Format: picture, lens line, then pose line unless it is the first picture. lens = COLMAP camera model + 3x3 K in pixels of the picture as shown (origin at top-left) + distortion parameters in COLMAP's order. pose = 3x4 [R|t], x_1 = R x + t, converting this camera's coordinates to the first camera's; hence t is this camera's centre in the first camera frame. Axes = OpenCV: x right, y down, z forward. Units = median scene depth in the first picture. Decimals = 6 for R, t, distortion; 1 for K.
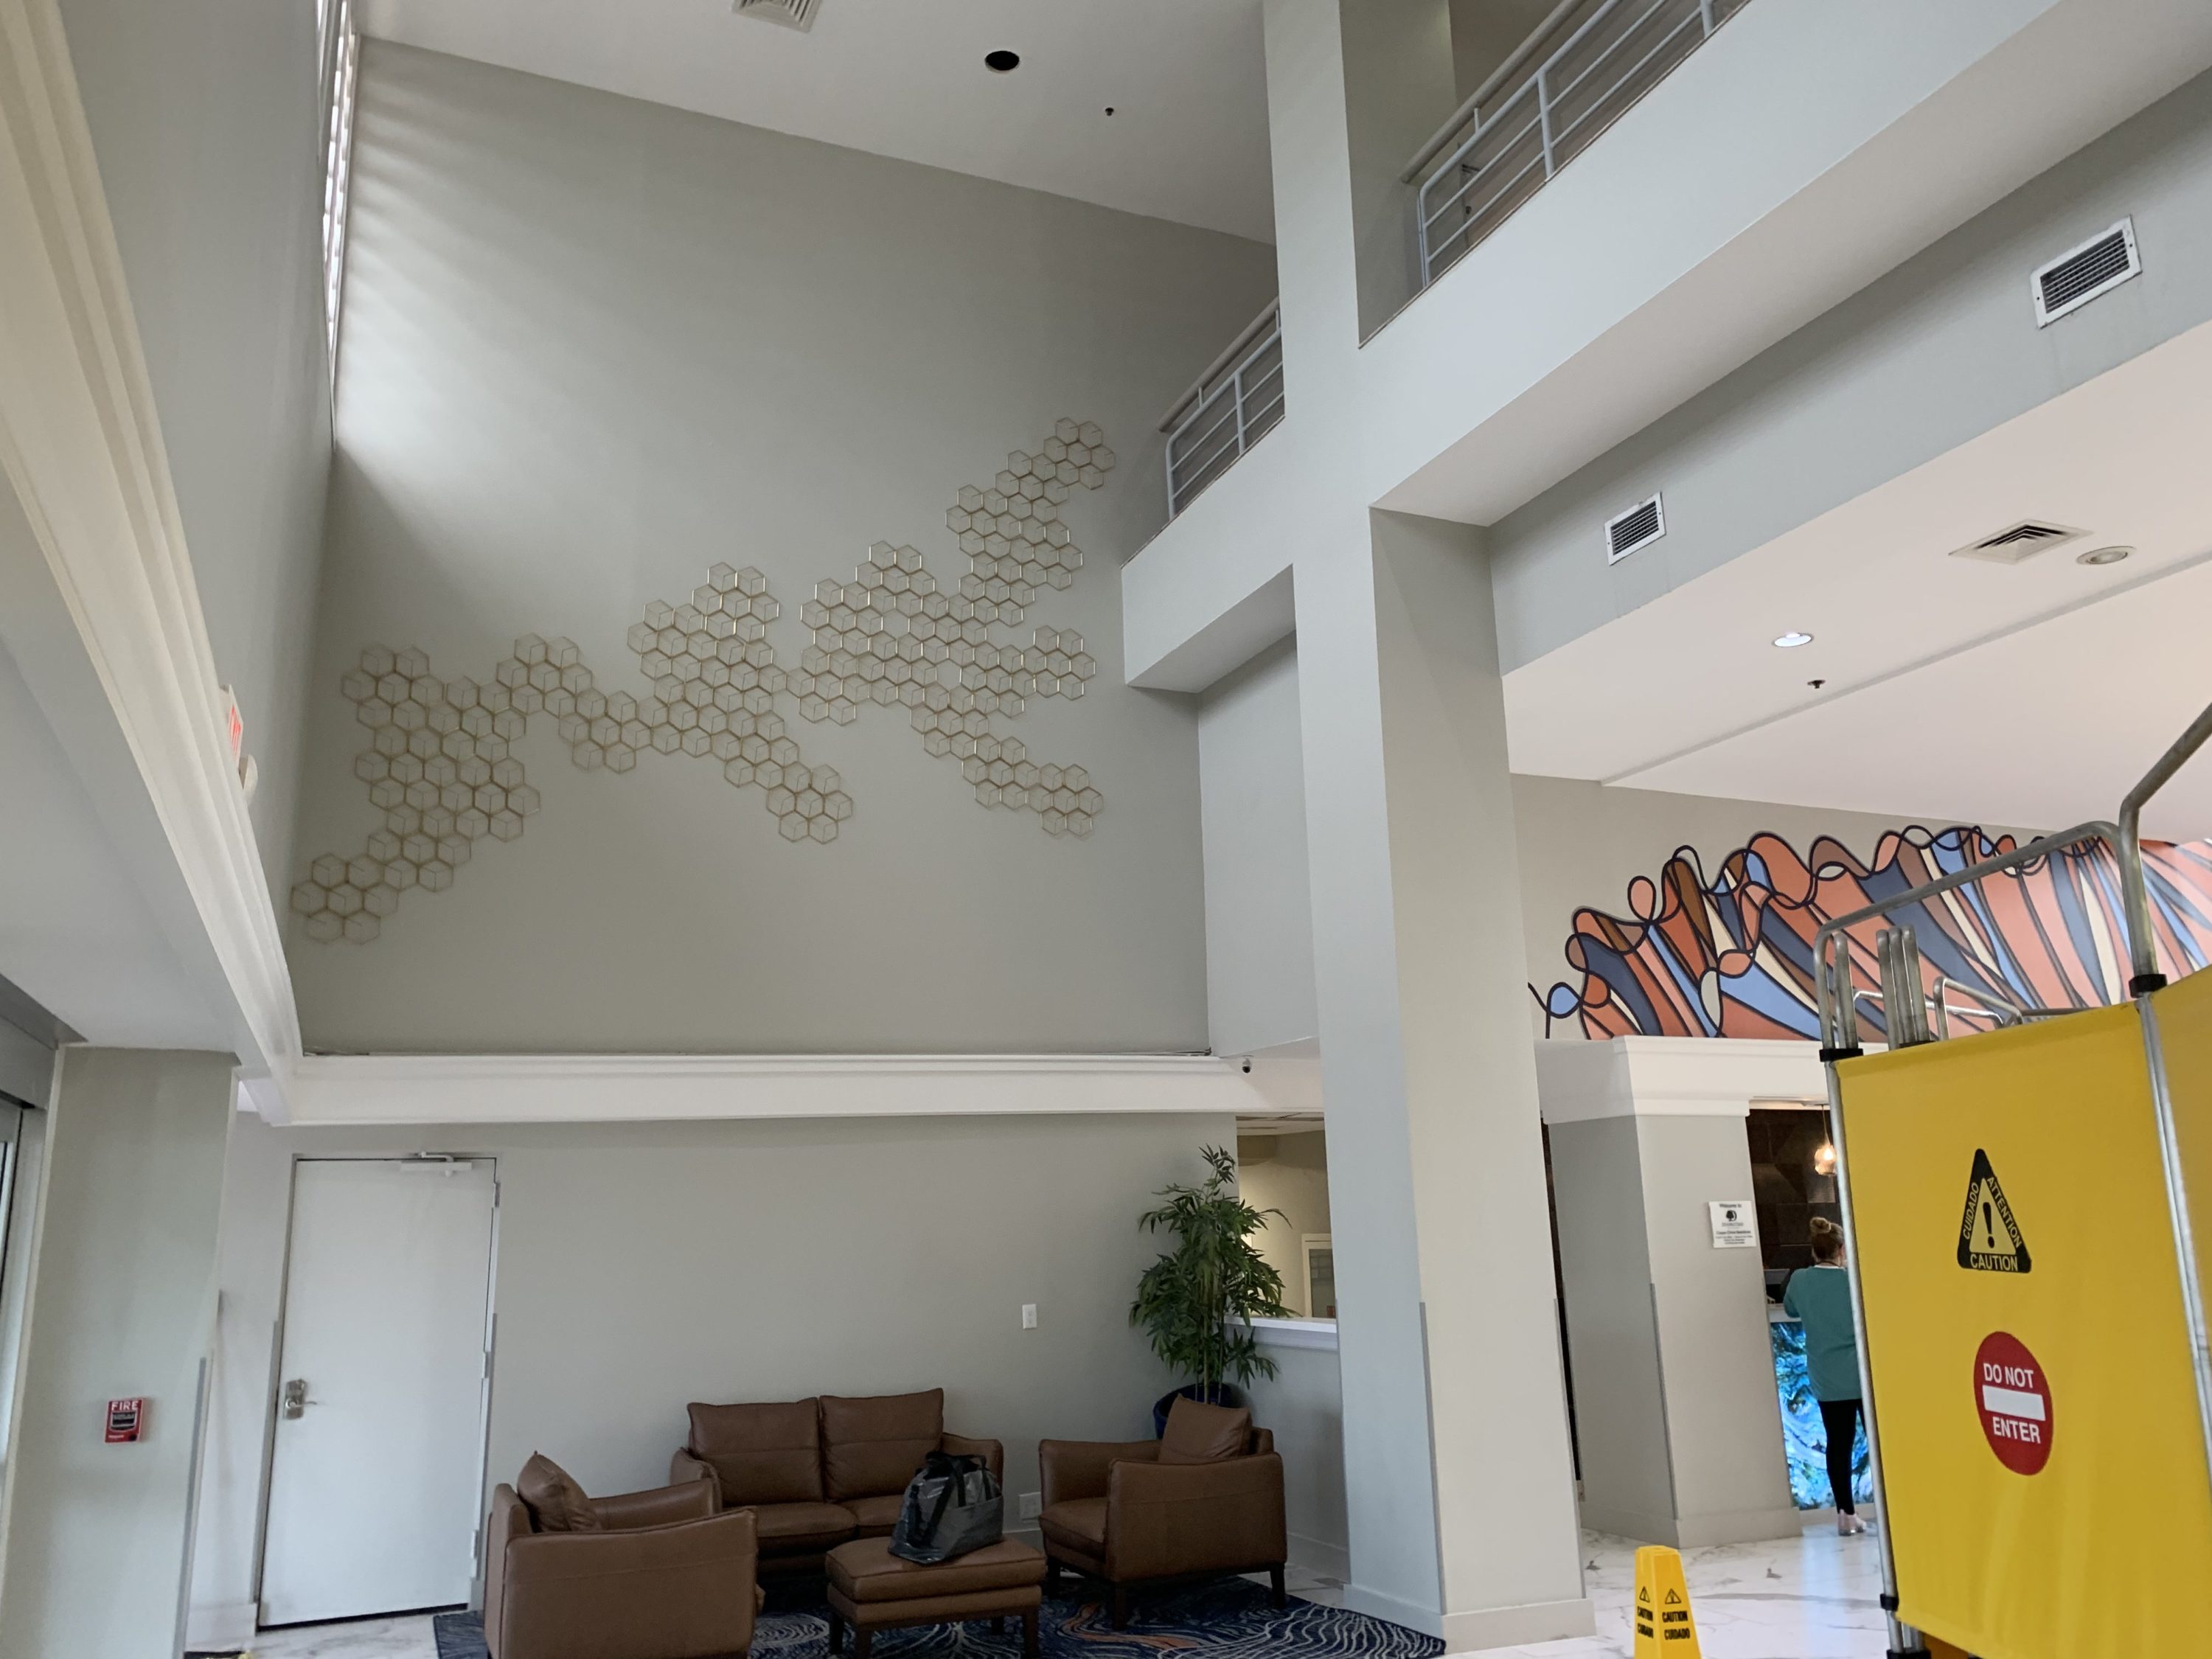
lens RADIAL K [[1682.3, 0, 1105.6], [0, 1682.3, 817.2], [0, 0, 1]] dist [0.010406, -0.020328]
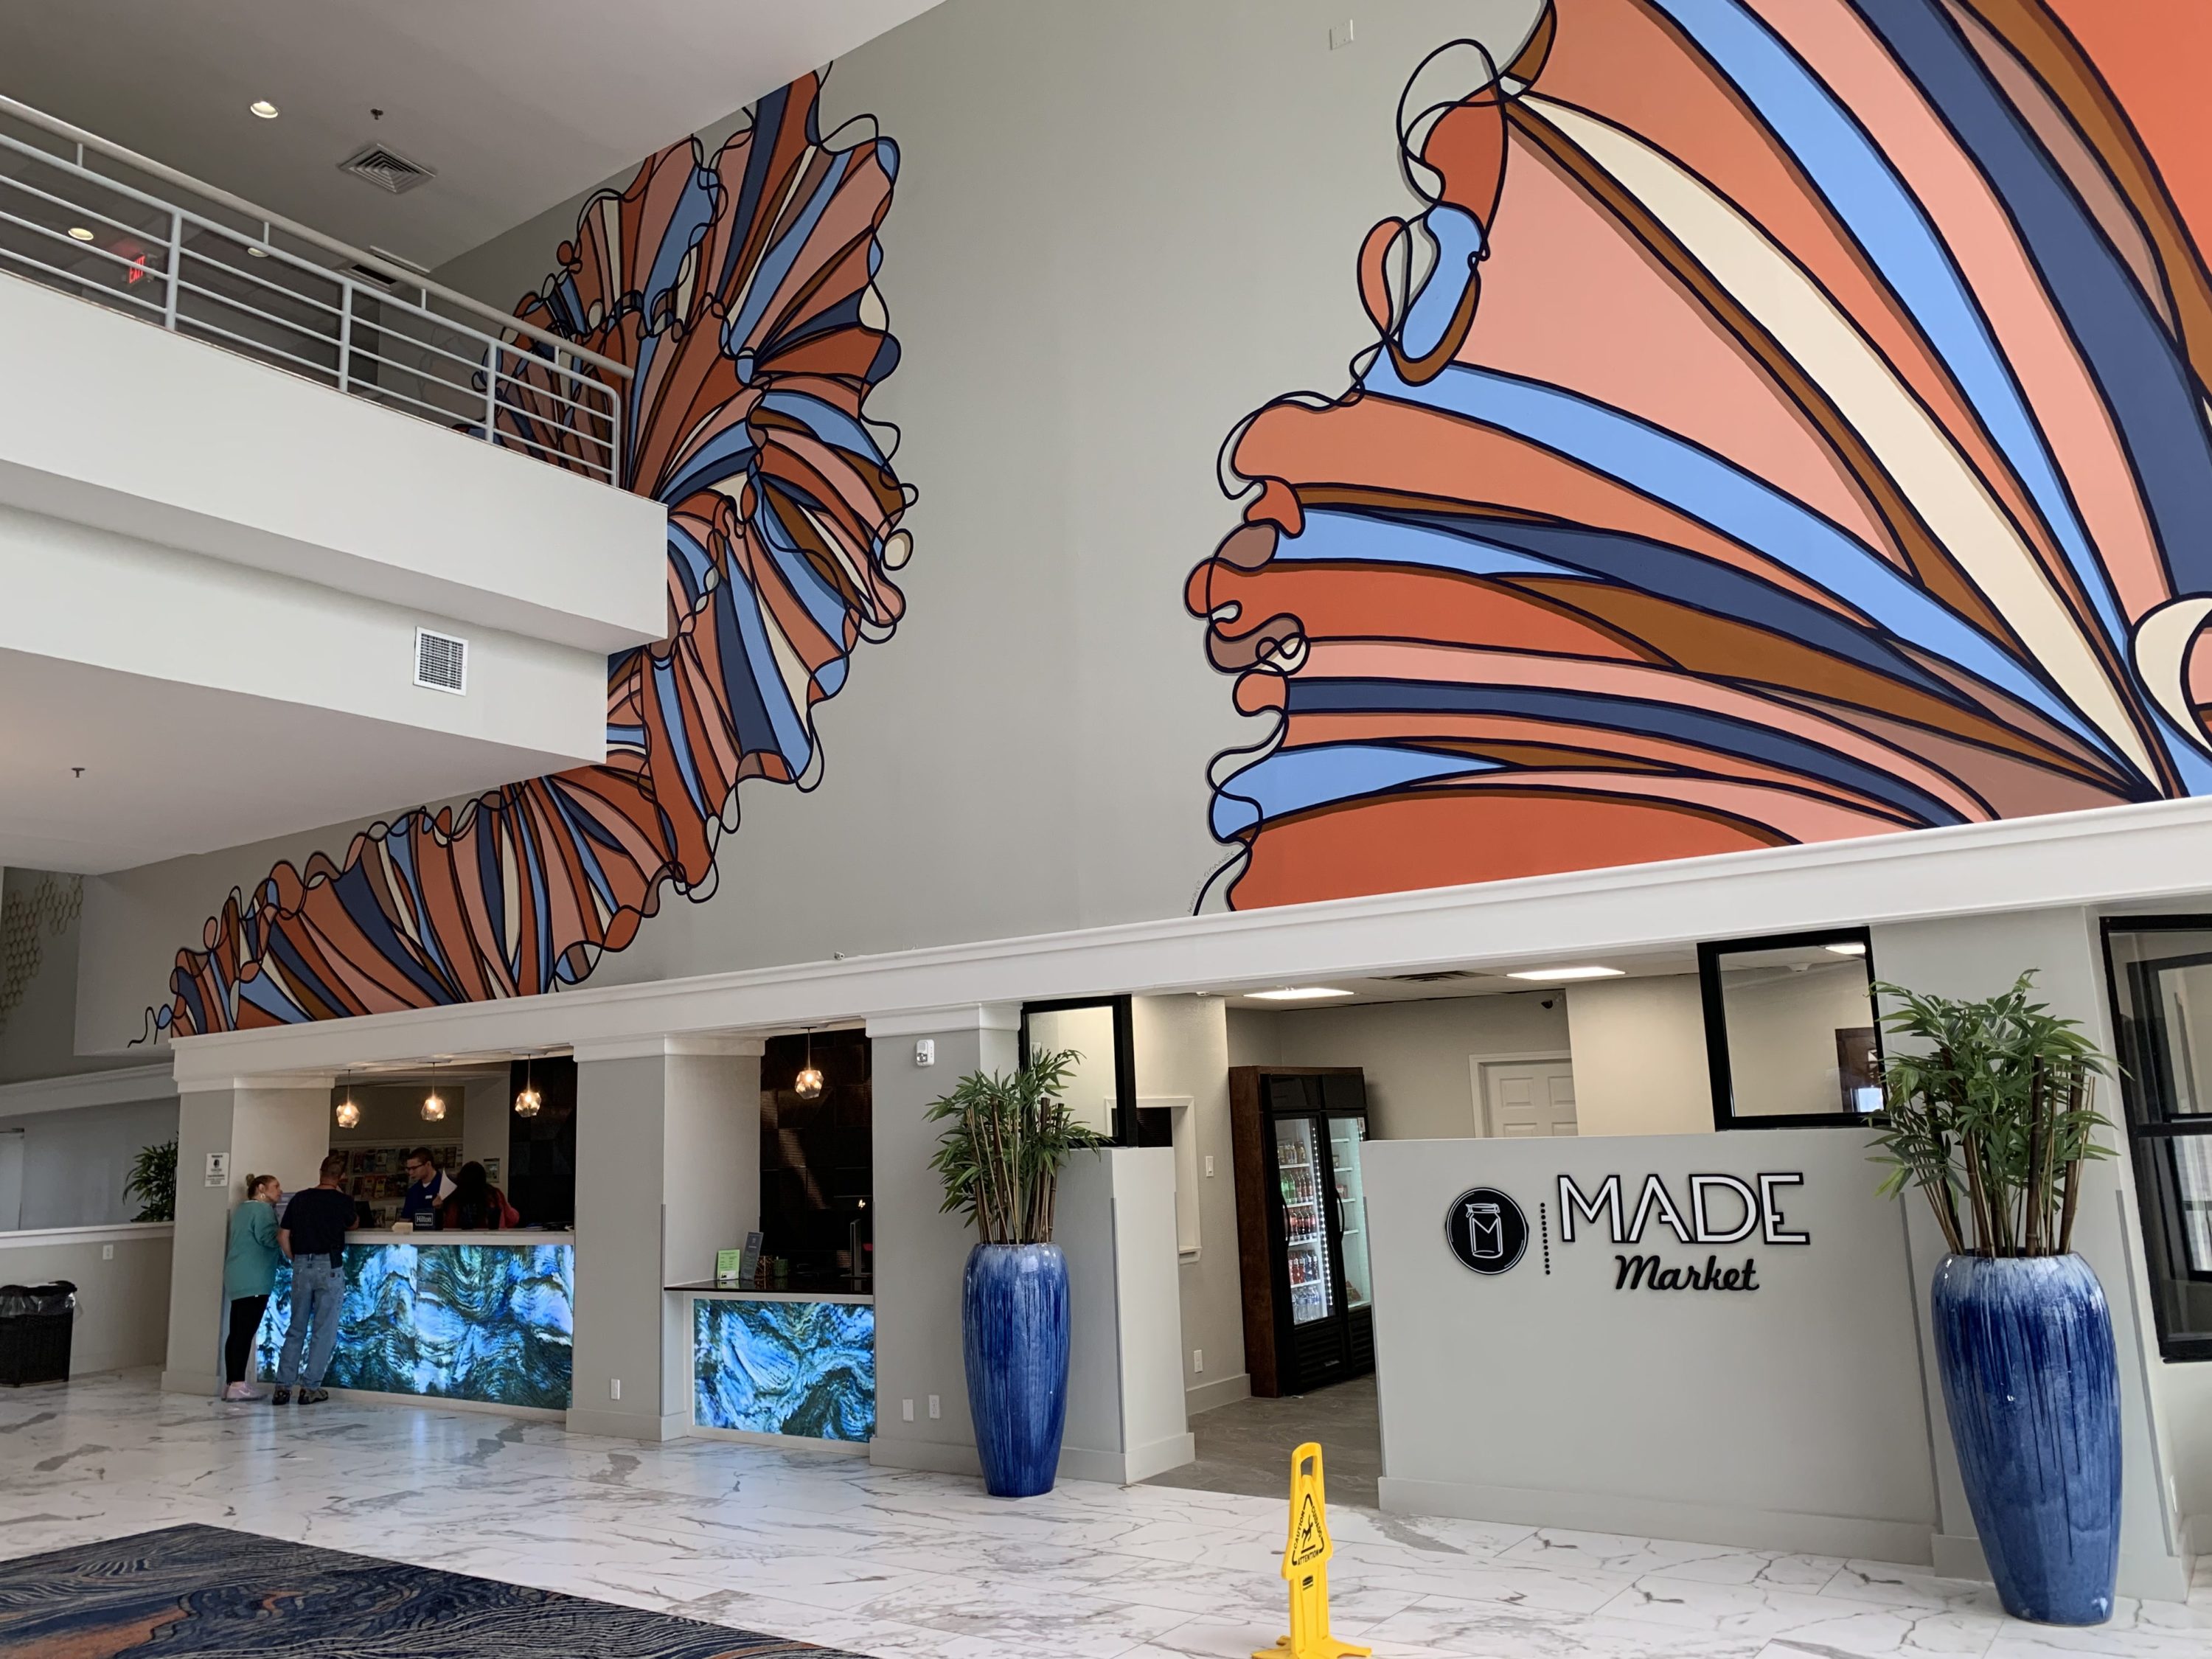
lens RADIAL K [[1682.3, 0, 1100.1], [0, 1682.3, 841.2], [0, 0, 1]] dist [0.010406, -0.020328]
pose [[0.527562, -0.140757, -0.837774, 1.793889], [0.220796, 0.975005, -0.024774, 0.163015], [0.820322, -0.171907, 0.545454, 0.831470]]
